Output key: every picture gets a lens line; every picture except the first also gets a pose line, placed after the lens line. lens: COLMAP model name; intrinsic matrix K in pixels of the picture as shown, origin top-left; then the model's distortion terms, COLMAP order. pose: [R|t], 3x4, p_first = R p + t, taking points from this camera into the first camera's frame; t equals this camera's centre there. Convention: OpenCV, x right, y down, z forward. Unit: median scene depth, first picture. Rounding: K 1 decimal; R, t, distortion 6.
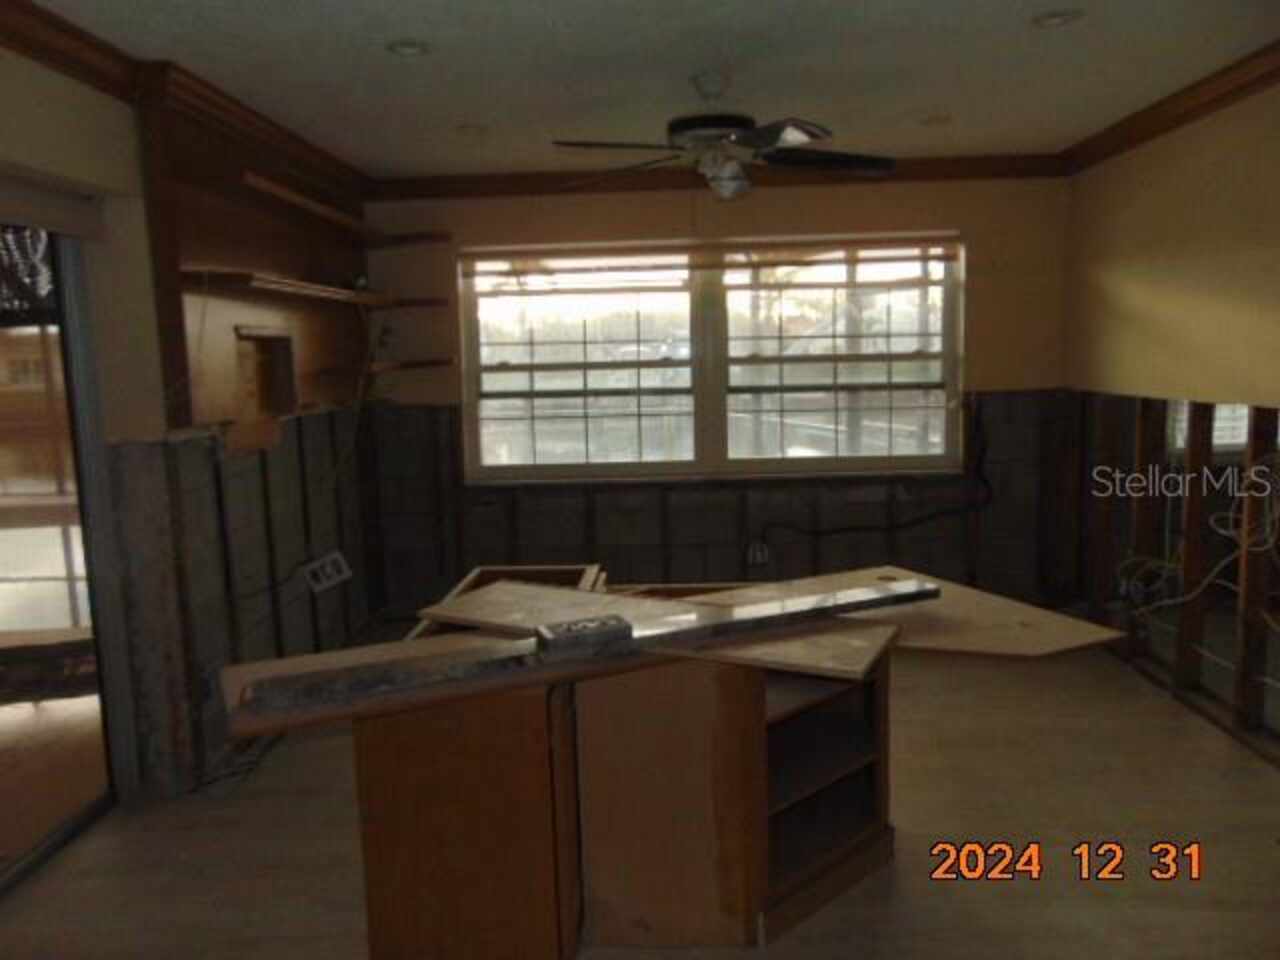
lens RADIAL K [[955.0, 0, 637.6], [0, 955.0, 480.4], [0, 0, 1]] dist [-0.016369, 0.034633]
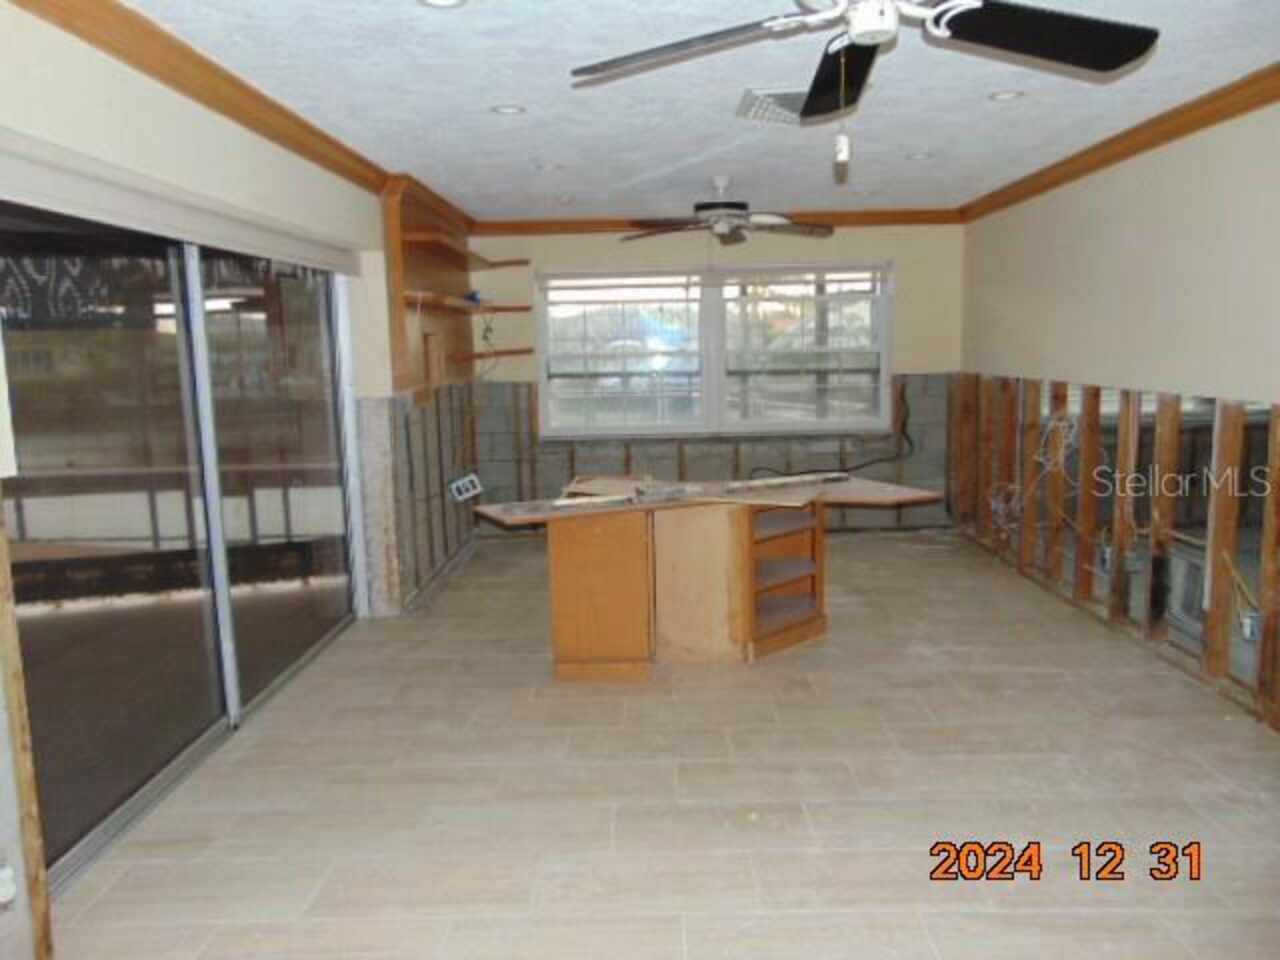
lens RADIAL K [[955.0, 0, 644.3], [0, 955.0, 480.3], [0, 0, 1]] dist [-0.016369, 0.034633]
pose [[0.999756, 0.001381, 0.022027, -0.061277], [-0.001509, 0.999982, 0.005767, 0.061030], [-0.022018, -0.005799, 0.999741, -0.437216]]
